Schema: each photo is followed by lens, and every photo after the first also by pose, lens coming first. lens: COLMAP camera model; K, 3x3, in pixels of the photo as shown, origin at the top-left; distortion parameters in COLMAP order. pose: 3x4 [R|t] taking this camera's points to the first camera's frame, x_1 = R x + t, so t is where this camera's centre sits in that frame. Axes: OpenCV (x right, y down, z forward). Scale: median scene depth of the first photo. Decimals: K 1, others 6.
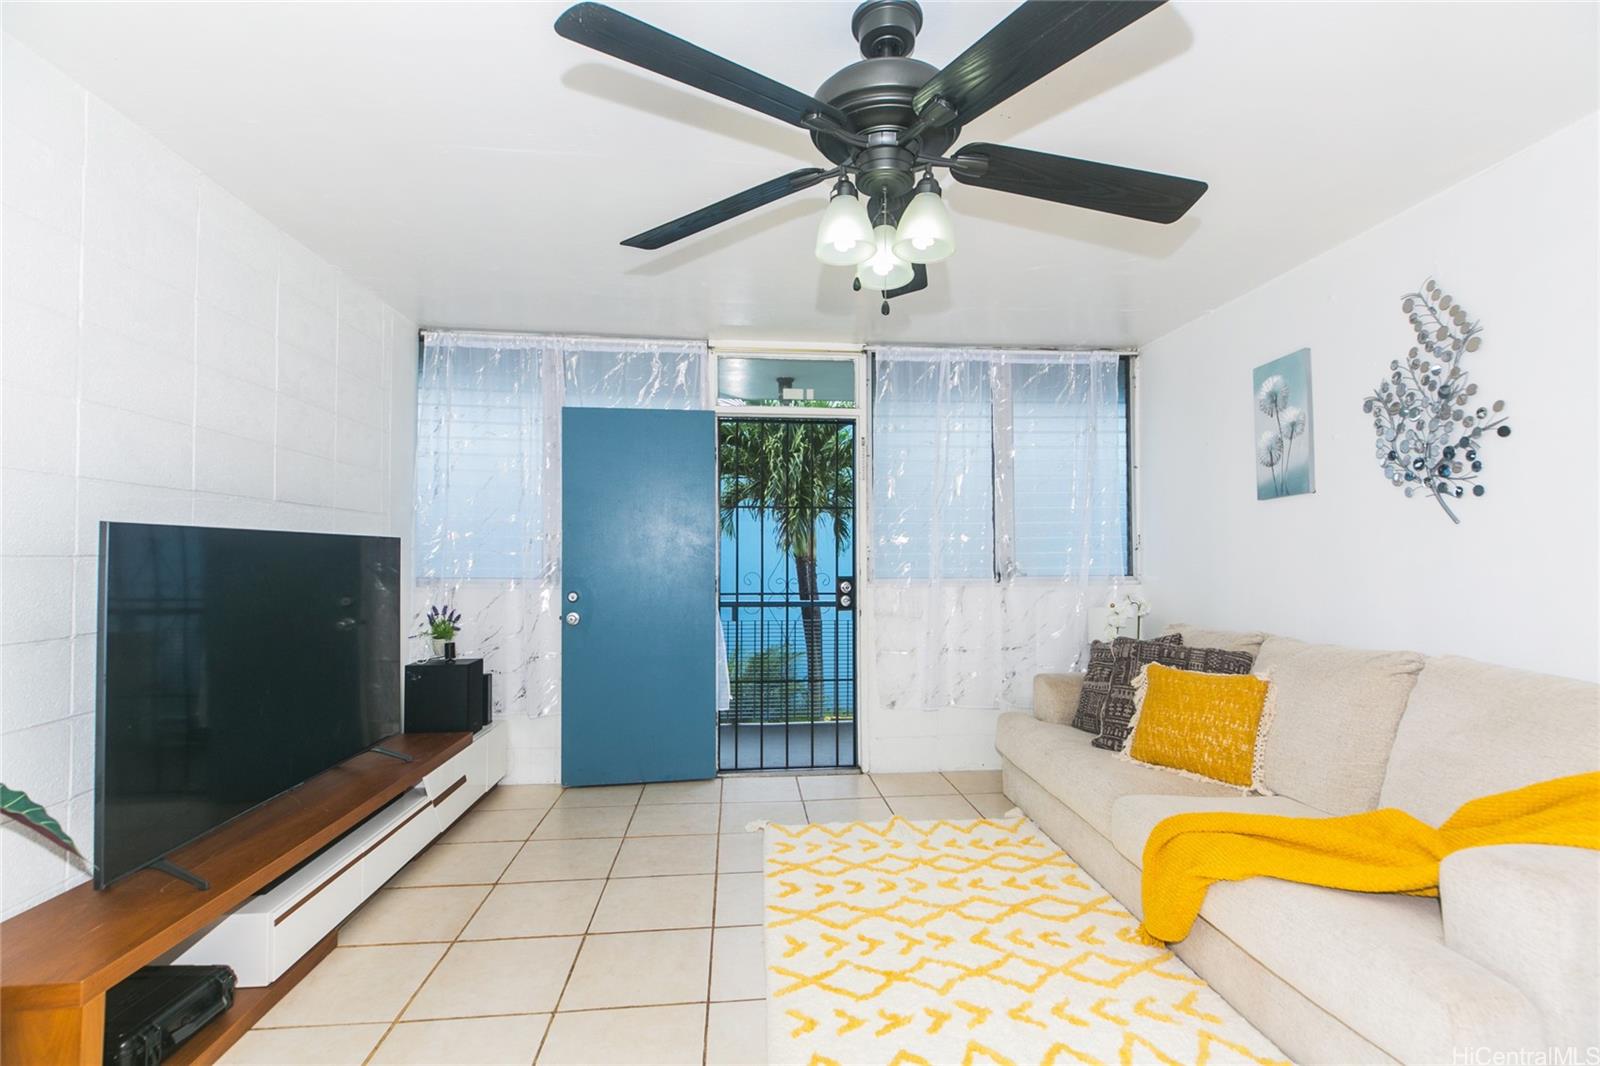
lens RADIAL K [[730.3, 0, 810.1], [0, 730.3, 528.8], [0, 0, 1]] dist [0.000031, -0.000375]
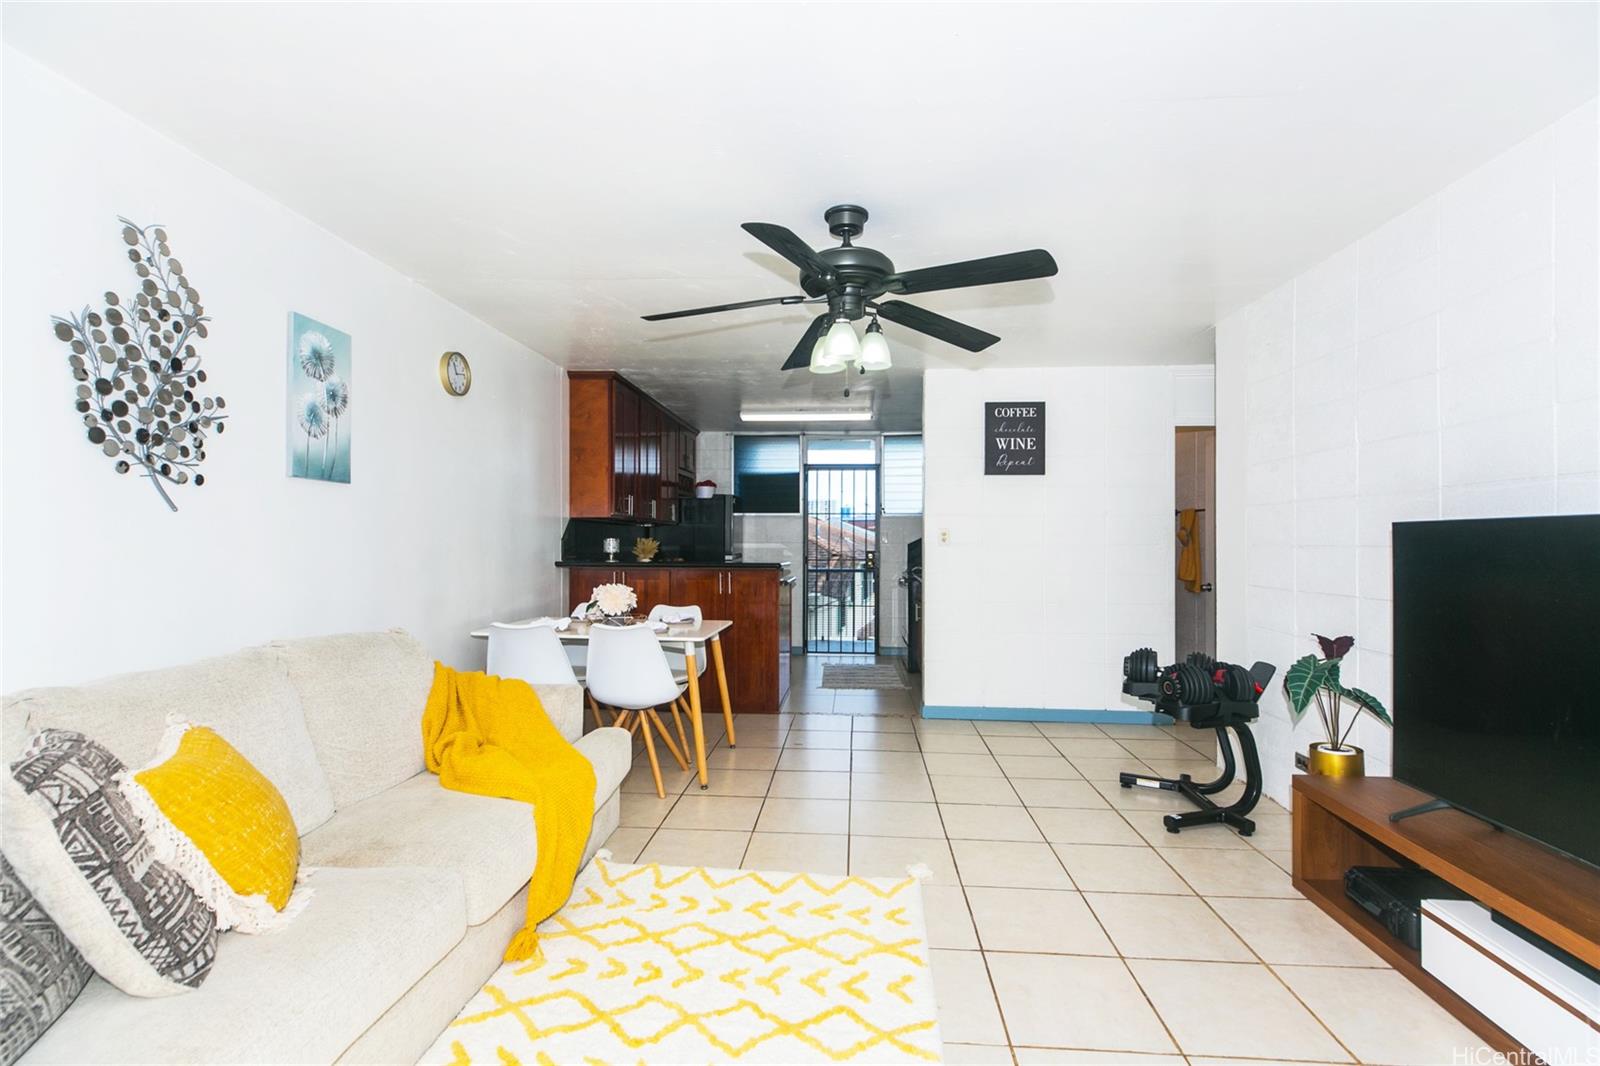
lens RADIAL K [[752.7, 0, 846.6], [0, 752.7, 512.5], [0, 0, 1]] dist [-0.001072, -0.001026]
pose [[-0.993399, 0.009033, 0.114355, -0.051360], [0.000549, 0.997257, -0.074010, 0.053845], [-0.114710, -0.073459, -0.990679, 1.534461]]
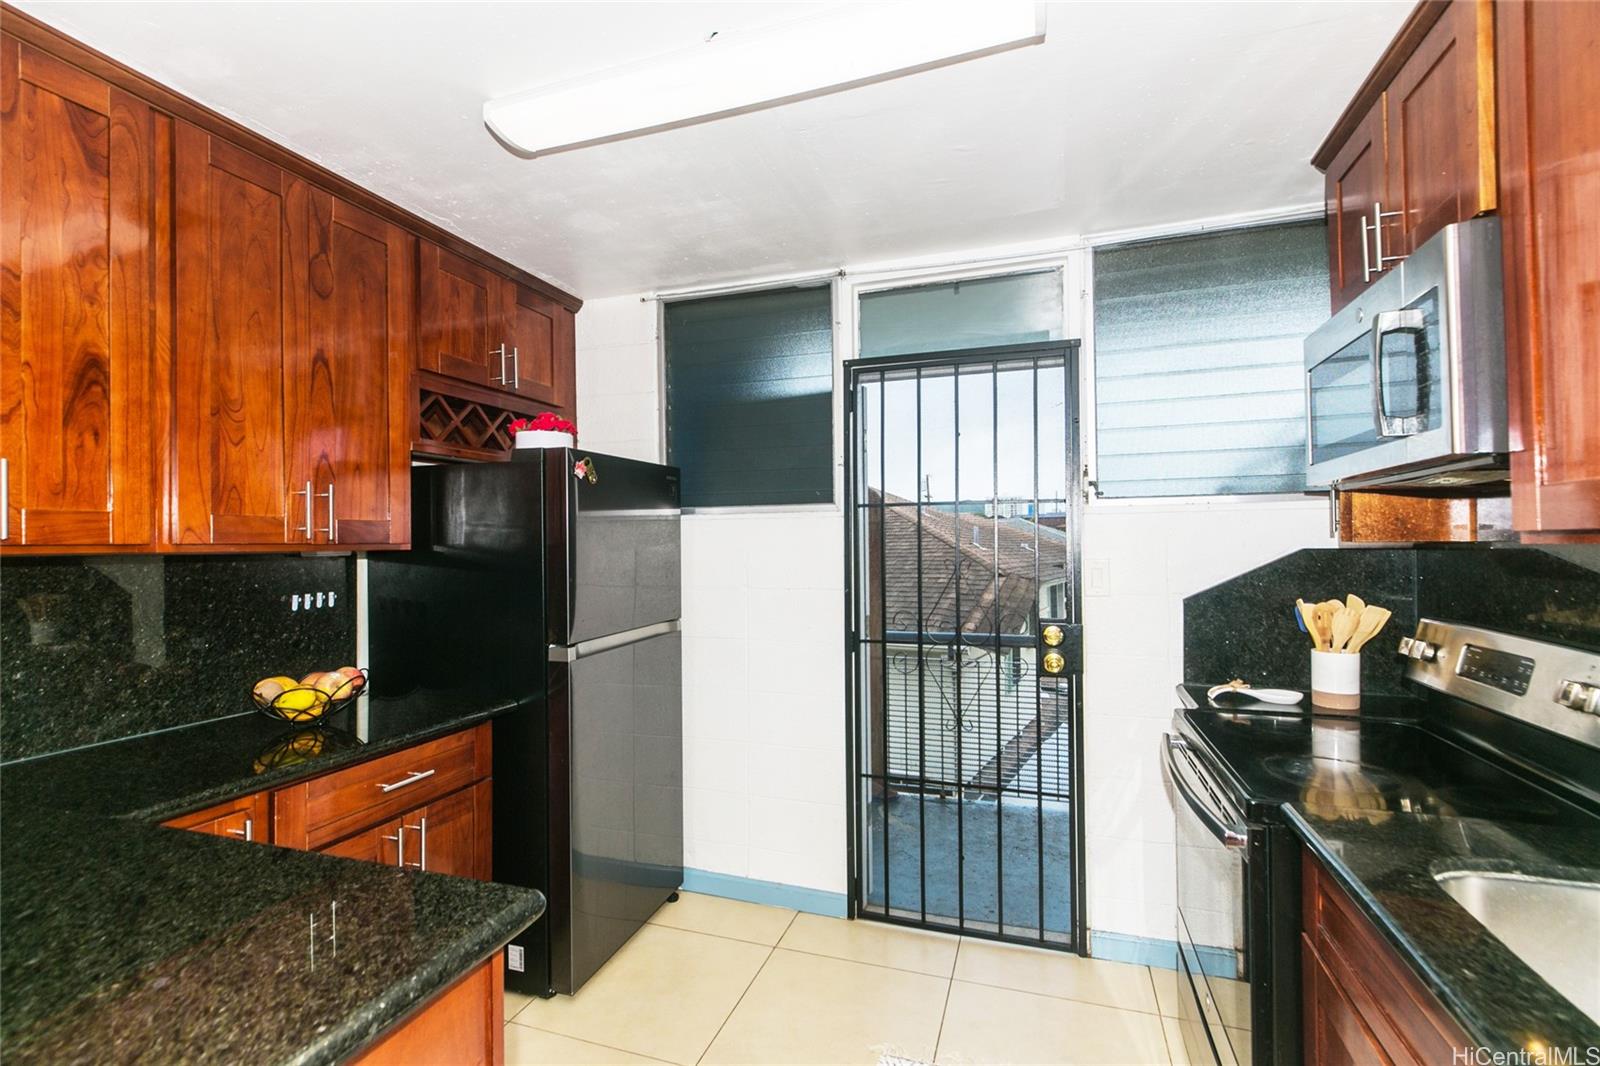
lens RADIAL K [[719.3, 0, 809.1], [0, 719.3, 535.0], [0, 0, 1]] dist [0.023833, -0.018804]
pose [[-0.913022, 0.015677, 0.407609, 0.092608], [0.000657, 0.999316, -0.036963, -0.074848], [-0.407910, -0.033480, -0.912408, -0.322714]]
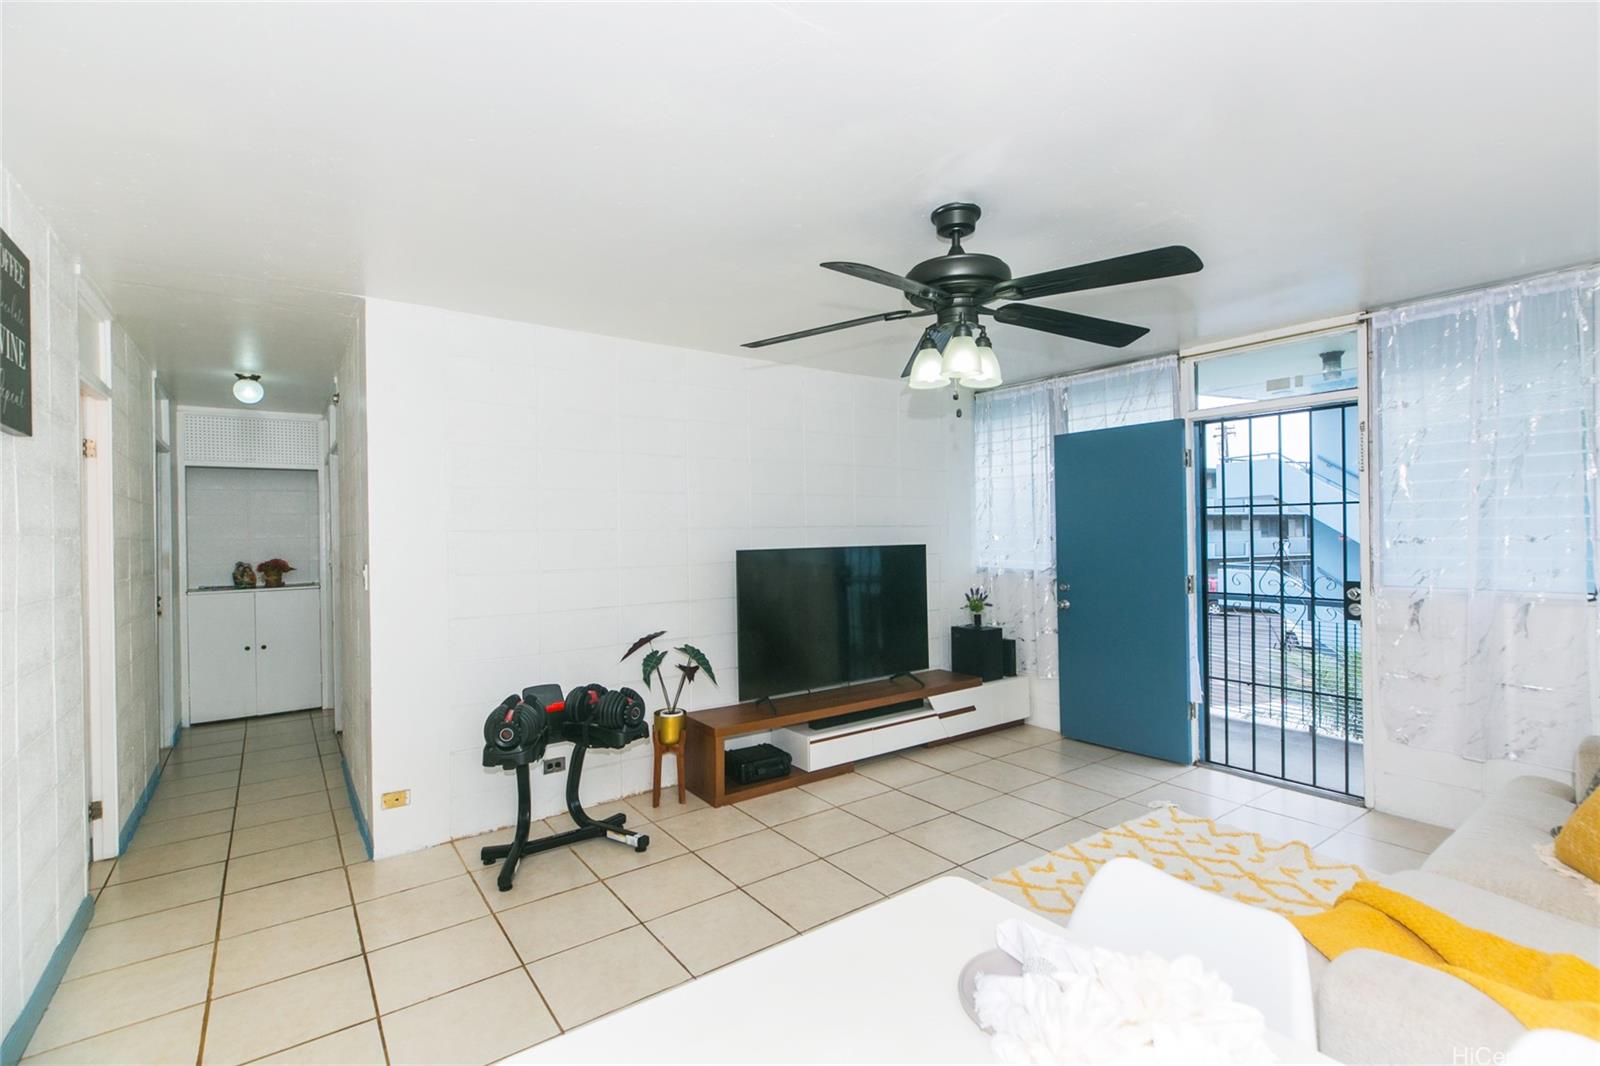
lens RADIAL K [[719.3, 0, 809.1], [0, 719.3, 535.0], [0, 0, 1]] dist [0.023833, -0.018804]
pose [[0.510622, -0.000863, -0.859805, 0.675511], [0.043088, 0.998769, 0.024587, -0.059077], [0.858725, -0.049602, 0.510031, 0.000215]]
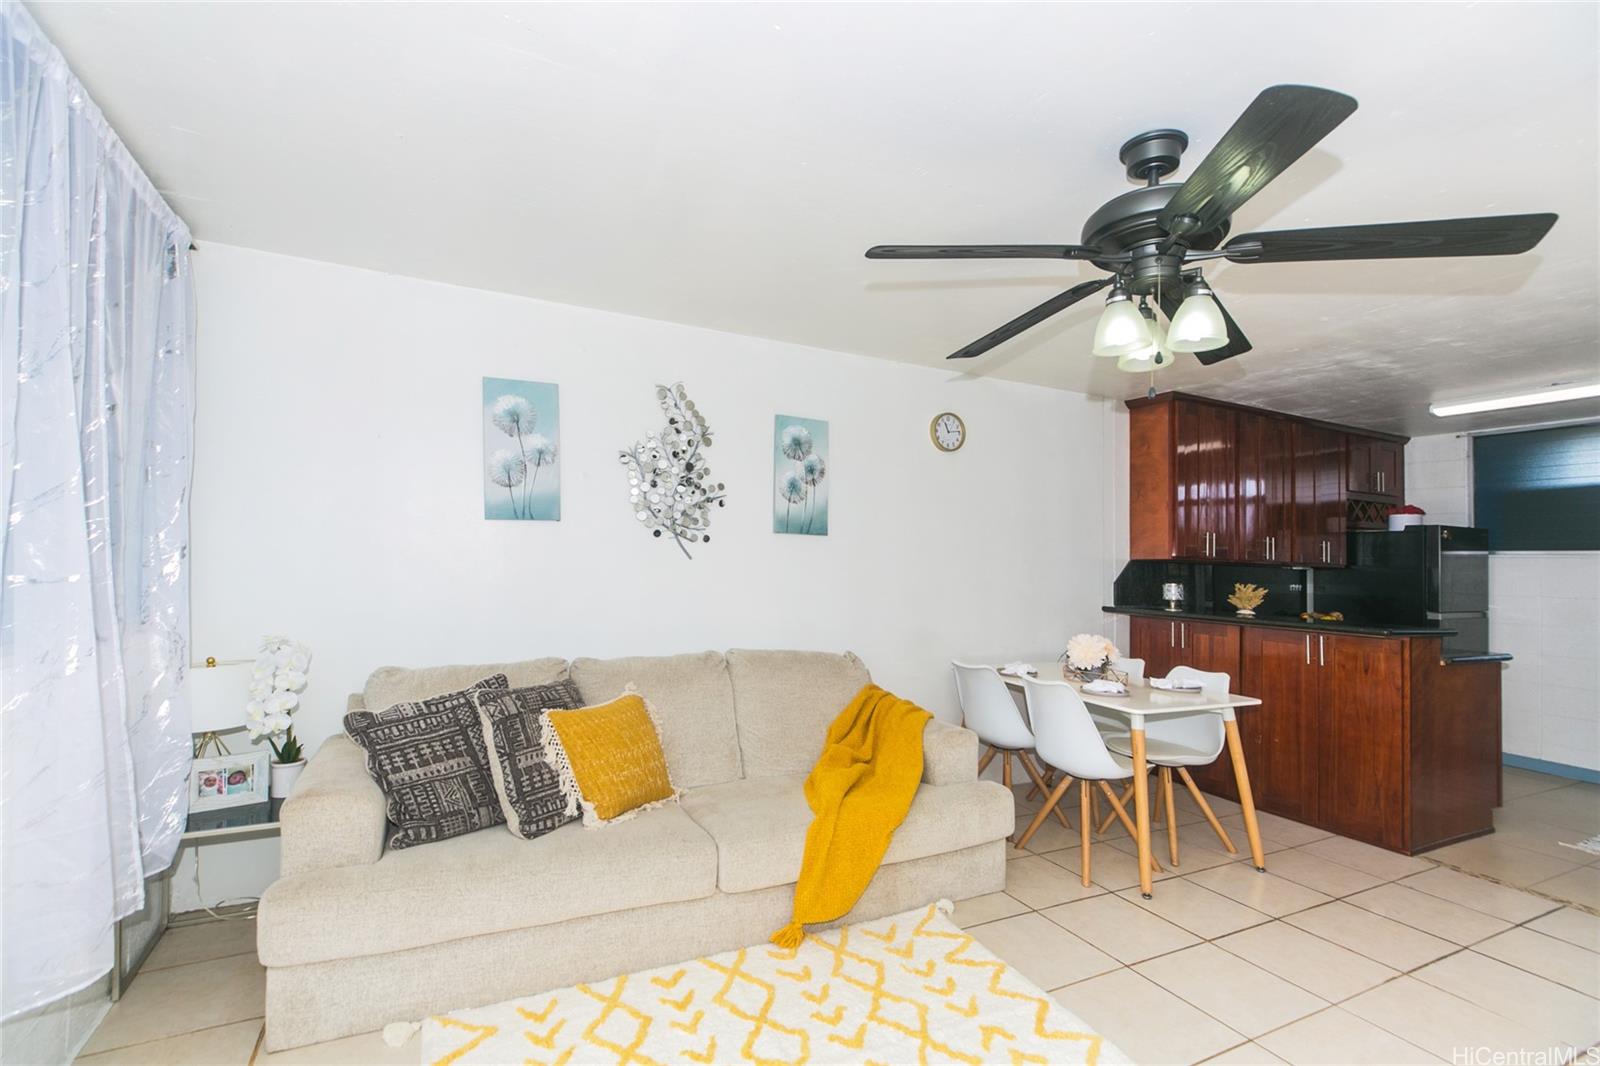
lens RADIAL K [[753.1, 0, 765.3], [0, 753.1, 530.9], [0, 0, 1]] dist [0.008835, -0.000455]
pose [[-0.347793, 0.036427, 0.936863, -0.475809], [-0.056676, 0.996601, -0.059789, 0.014265], [-0.935857, -0.073891, -0.344546, 1.151076]]
